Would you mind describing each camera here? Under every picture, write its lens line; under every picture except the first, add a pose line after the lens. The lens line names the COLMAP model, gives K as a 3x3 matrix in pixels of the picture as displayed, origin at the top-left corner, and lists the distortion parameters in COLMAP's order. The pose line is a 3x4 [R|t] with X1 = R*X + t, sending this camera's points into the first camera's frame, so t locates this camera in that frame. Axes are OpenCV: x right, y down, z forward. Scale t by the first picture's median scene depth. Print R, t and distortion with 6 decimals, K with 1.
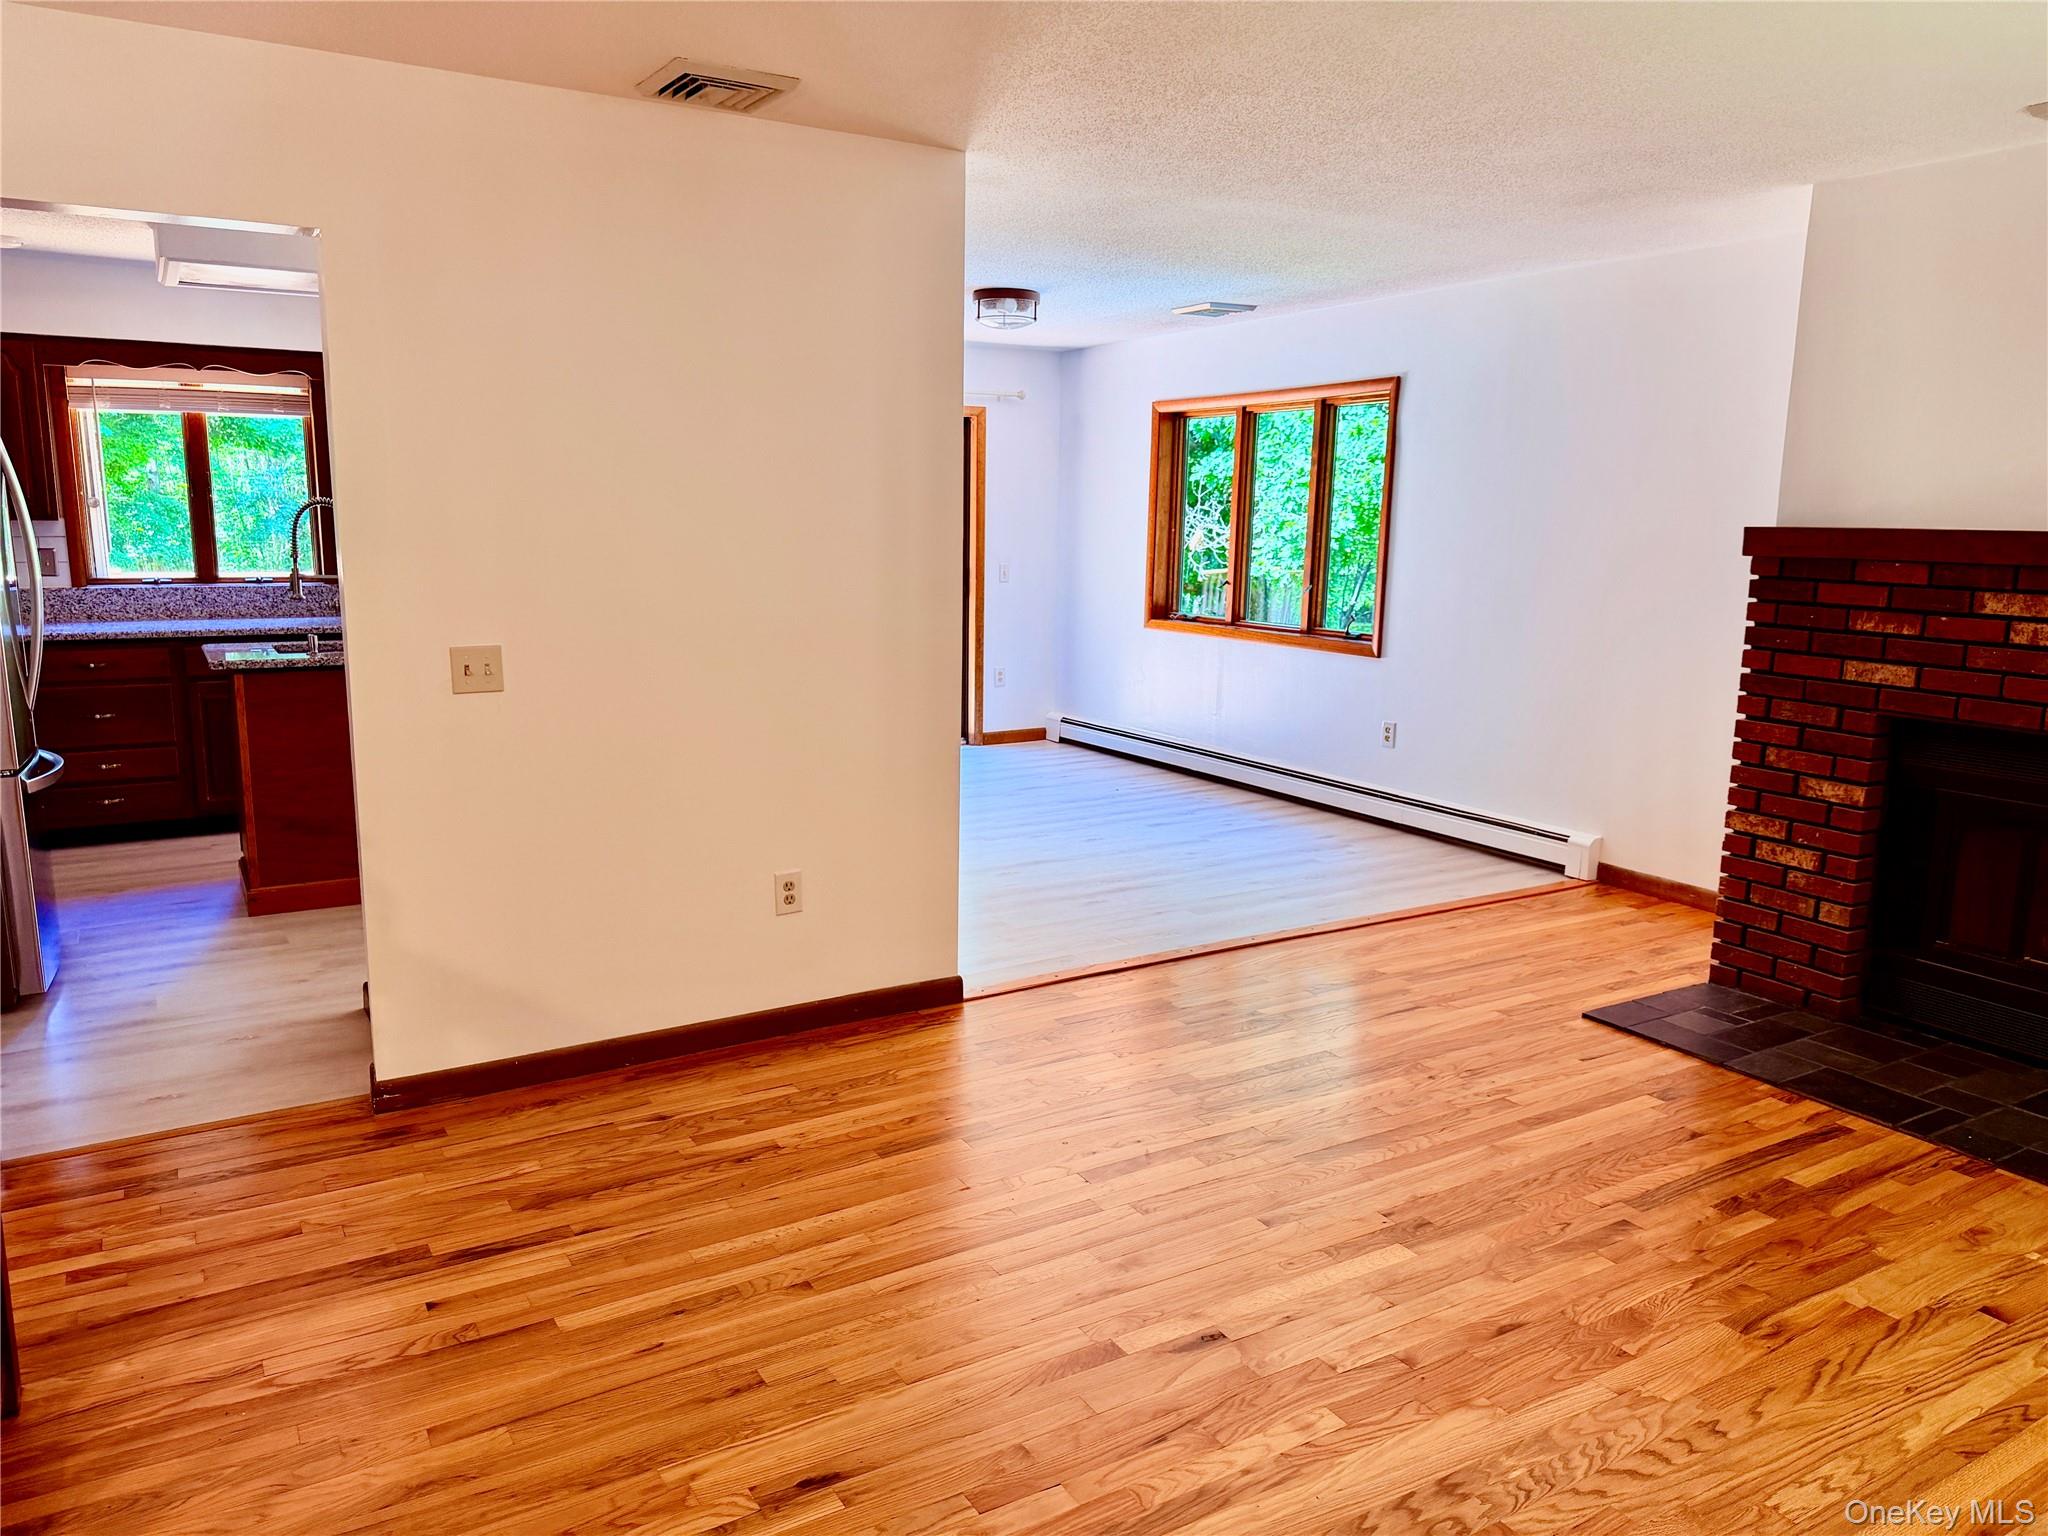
lens RADIAL K [[1443.1, 0, 1015.6], [0, 1443.1, 769.7], [0, 0, 1]] dist [0.045581, -0.058020]
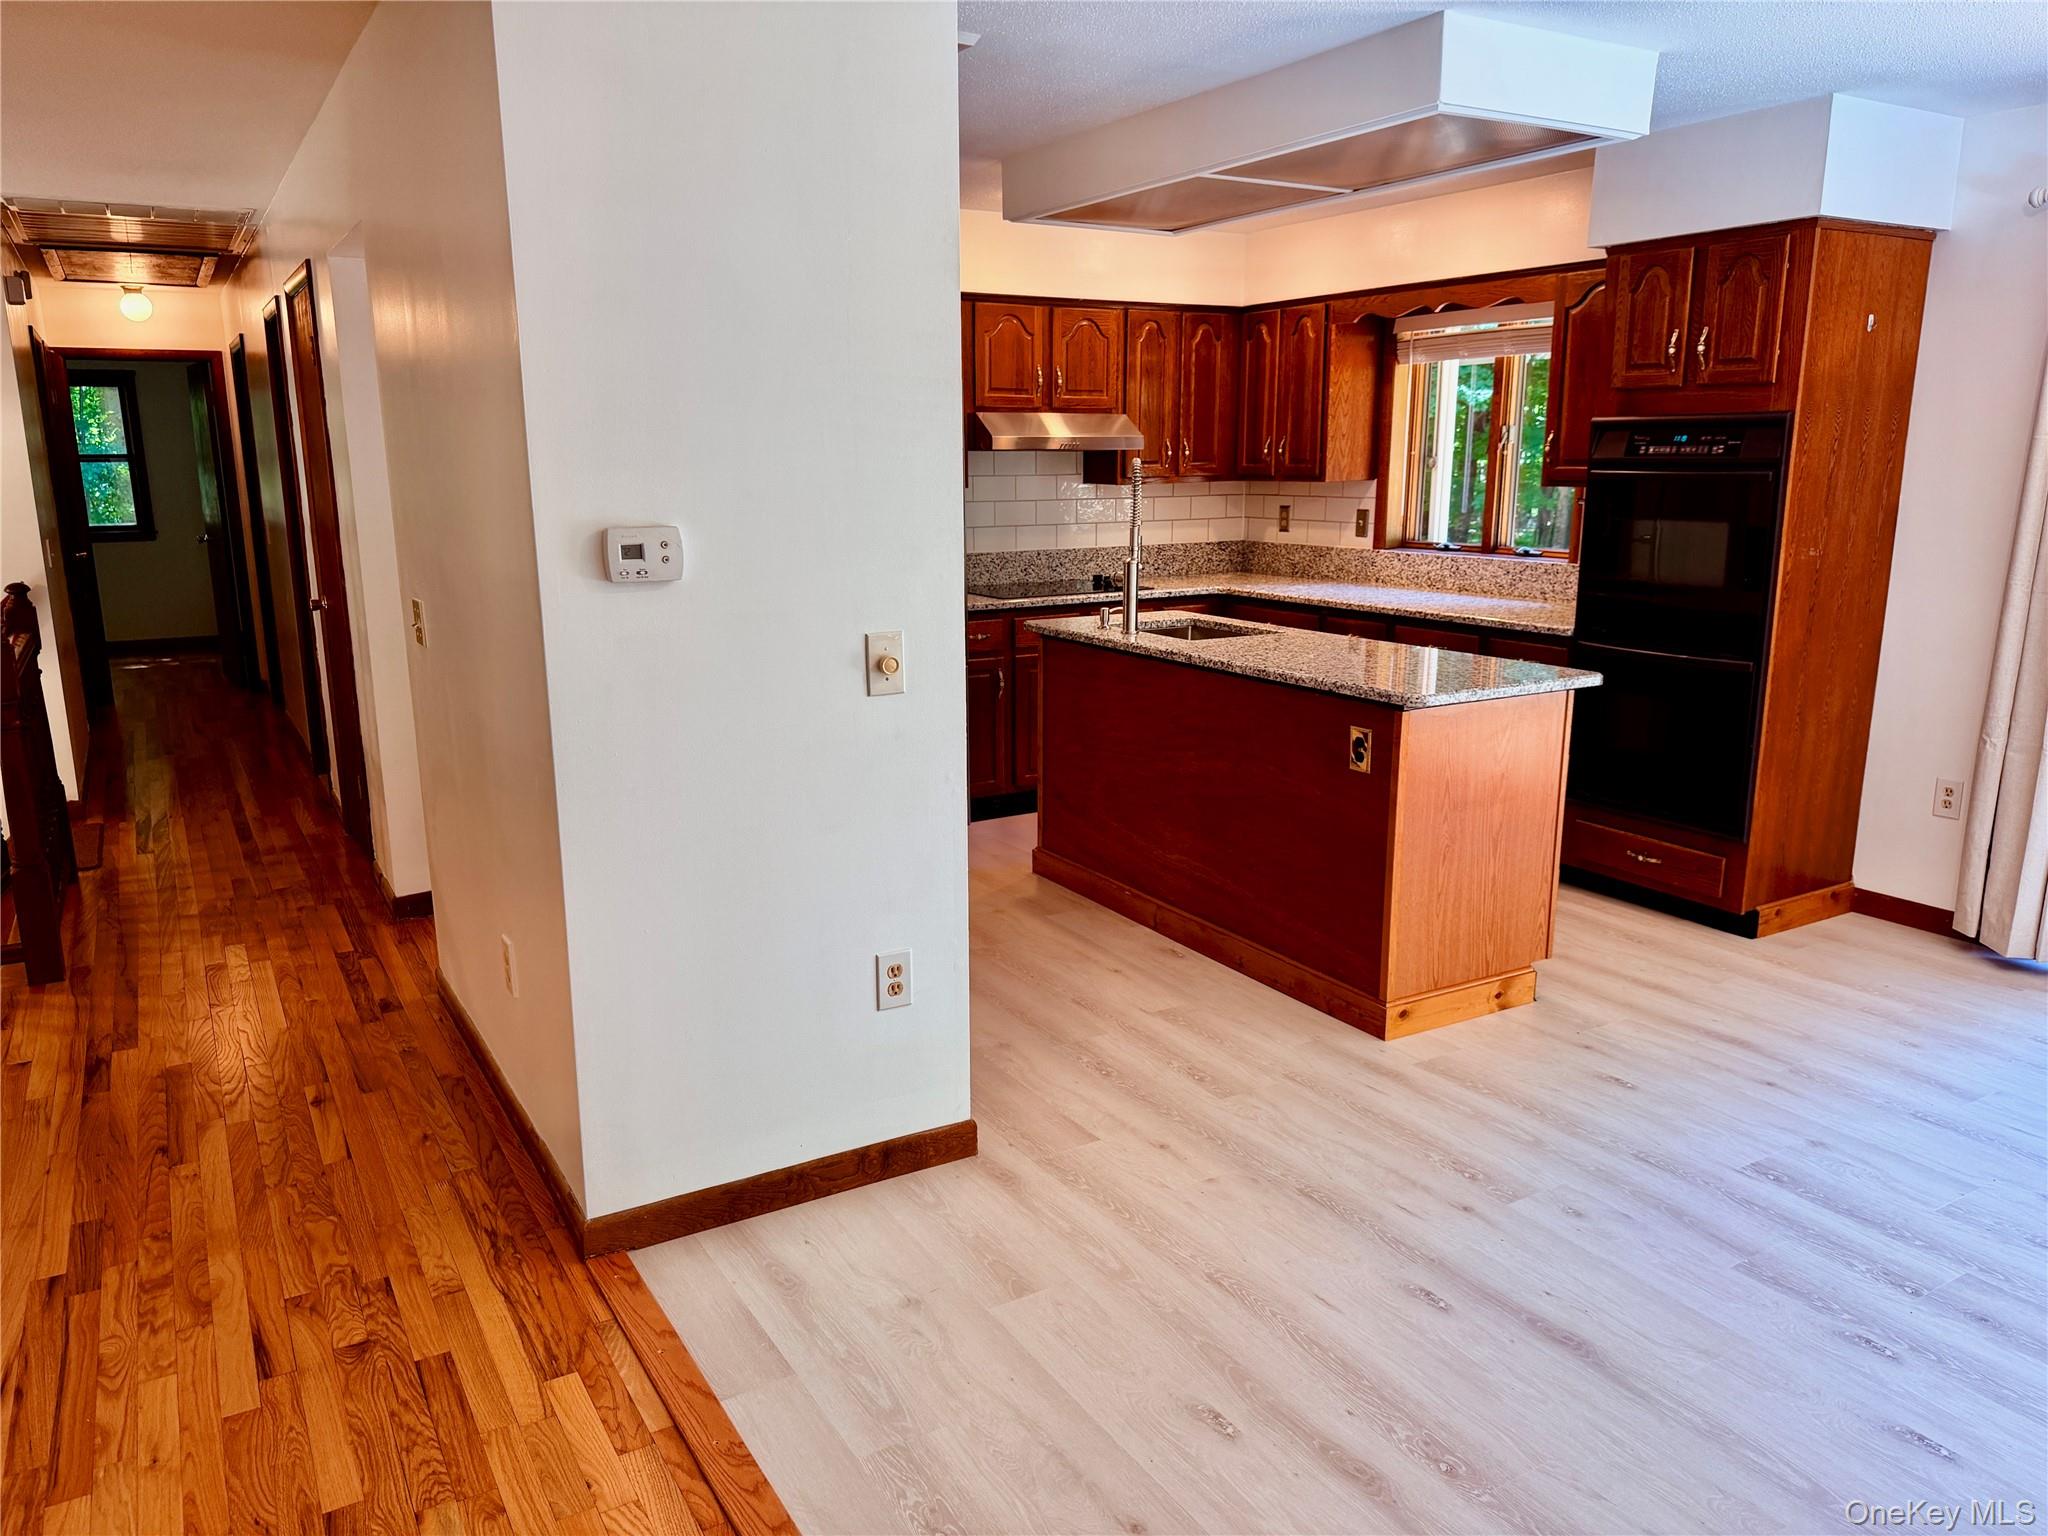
lens RADIAL K [[1443.1, 0, 1024.0], [0, 1443.1, 762.2], [0, 0, 1]] dist [0.045581, -0.058020]
pose [[-0.000024, 0.196292, -0.980546, 0.577761], [-0.176330, 0.965181, 0.193220, -0.216454], [0.984331, 0.172904, 0.034589, 1.224535]]
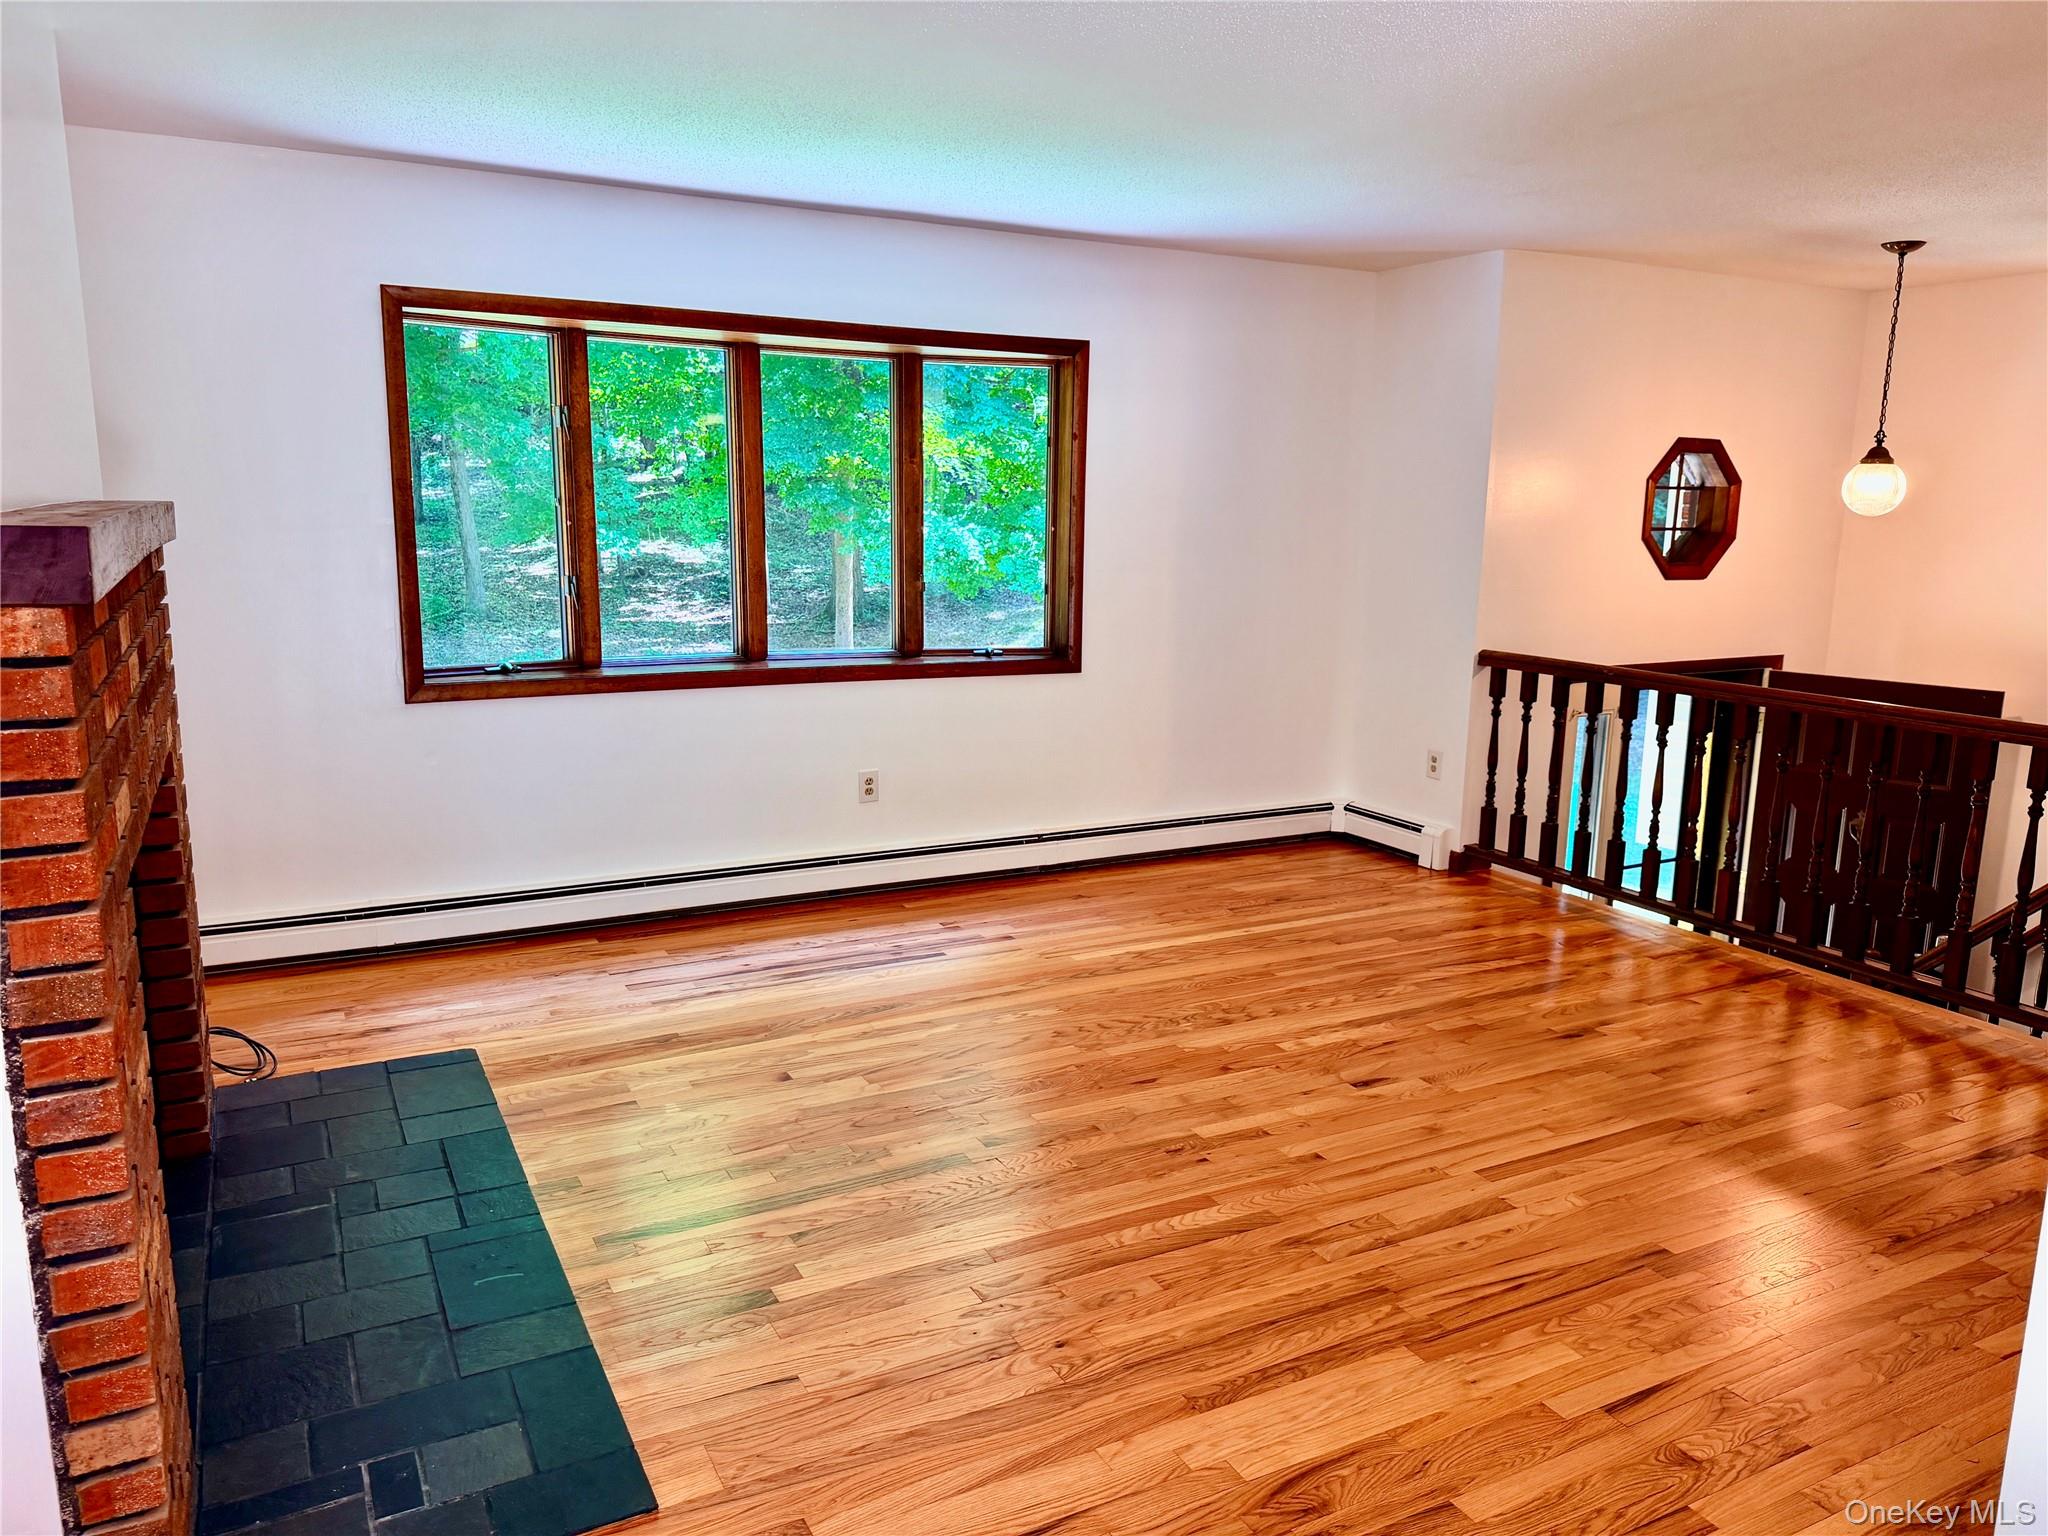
lens RADIAL K [[1443.1, 0, 1034.4], [0, 1443.1, 739.9], [0, 0, 1]] dist [0.045581, -0.058020]
pose [[-0.998522, -0.035375, 0.041256, 0.268362], [-0.018819, 0.937247, 0.348158, -0.274216], [-0.050983, 0.346867, -0.936528, 1.467891]]
